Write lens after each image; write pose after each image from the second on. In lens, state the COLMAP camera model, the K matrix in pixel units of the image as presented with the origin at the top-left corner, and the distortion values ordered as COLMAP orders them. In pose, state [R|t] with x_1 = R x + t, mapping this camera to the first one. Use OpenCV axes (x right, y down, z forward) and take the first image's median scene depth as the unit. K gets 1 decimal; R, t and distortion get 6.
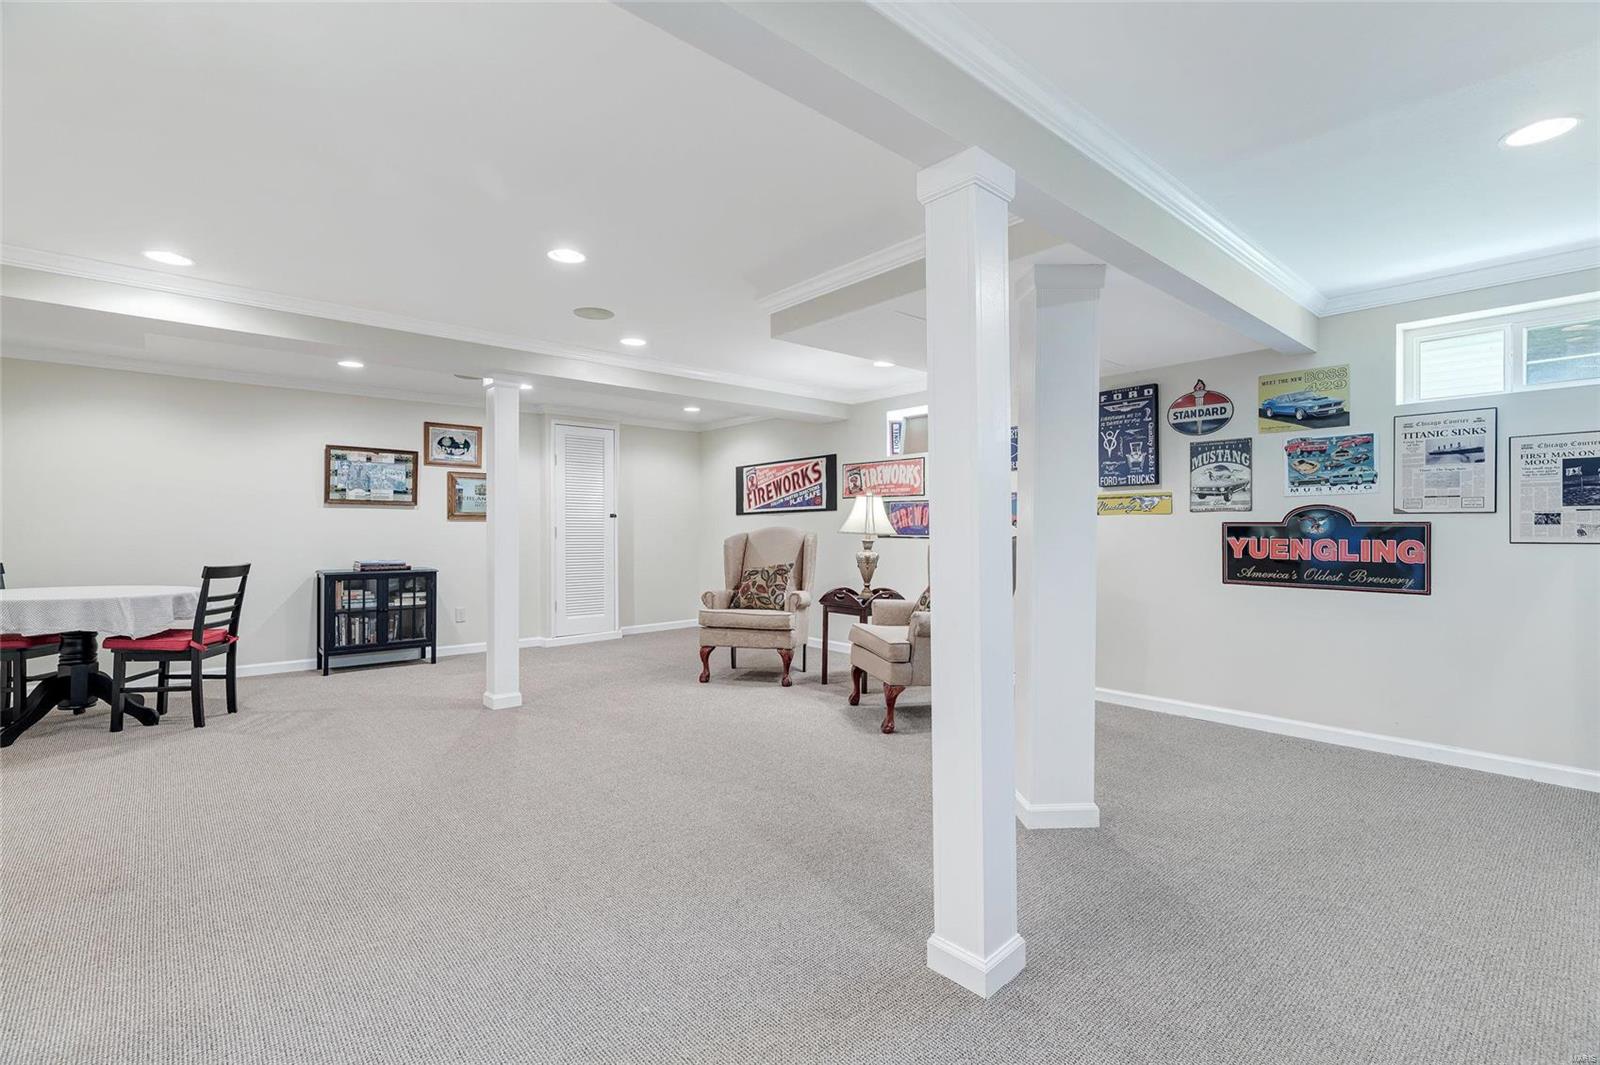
lens RADIAL K [[717.1, 0, 800.0], [0, 717.1, 532.5], [0, 0, 1]] dist [-0.001979, -0.000374]
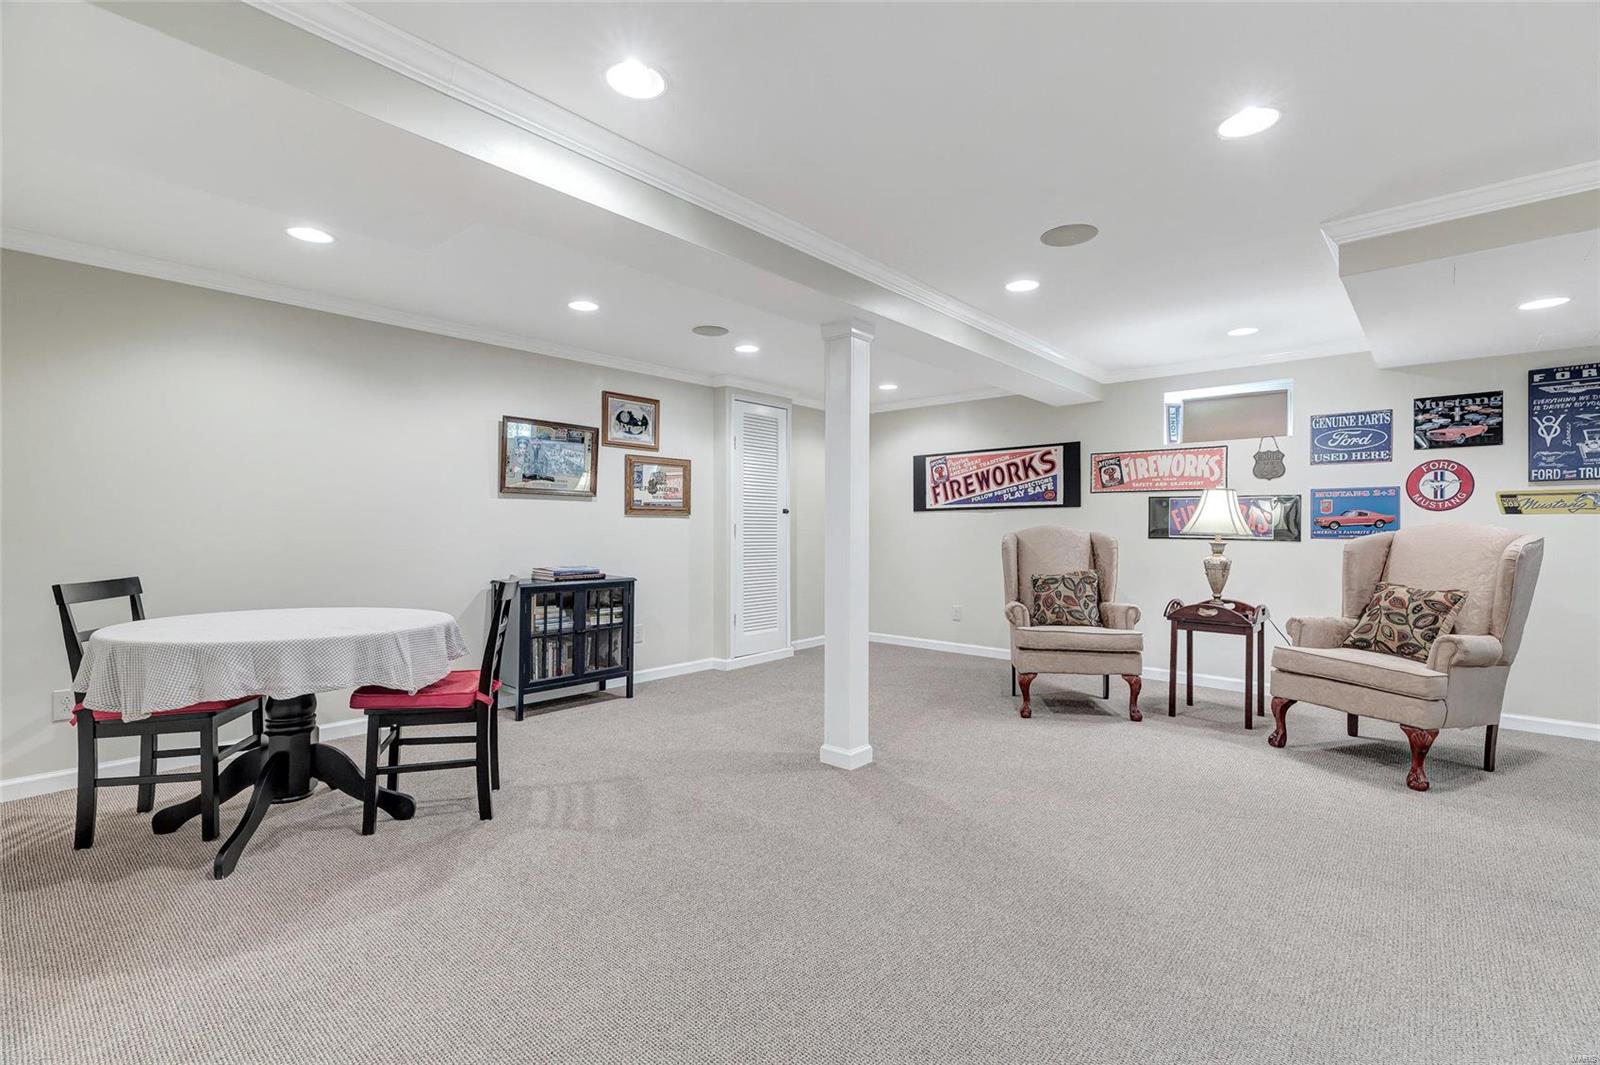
lens RADIAL K [[717.1, 0, 800.0], [0, 717.1, 532.5], [0, 0, 1]] dist [-0.001979, -0.000374]
pose [[0.992947, 0.002961, 0.118518, -0.416373], [-0.003419, 0.999987, 0.003657, -0.001939], [-0.118506, -0.004036, 0.992945, 0.194759]]
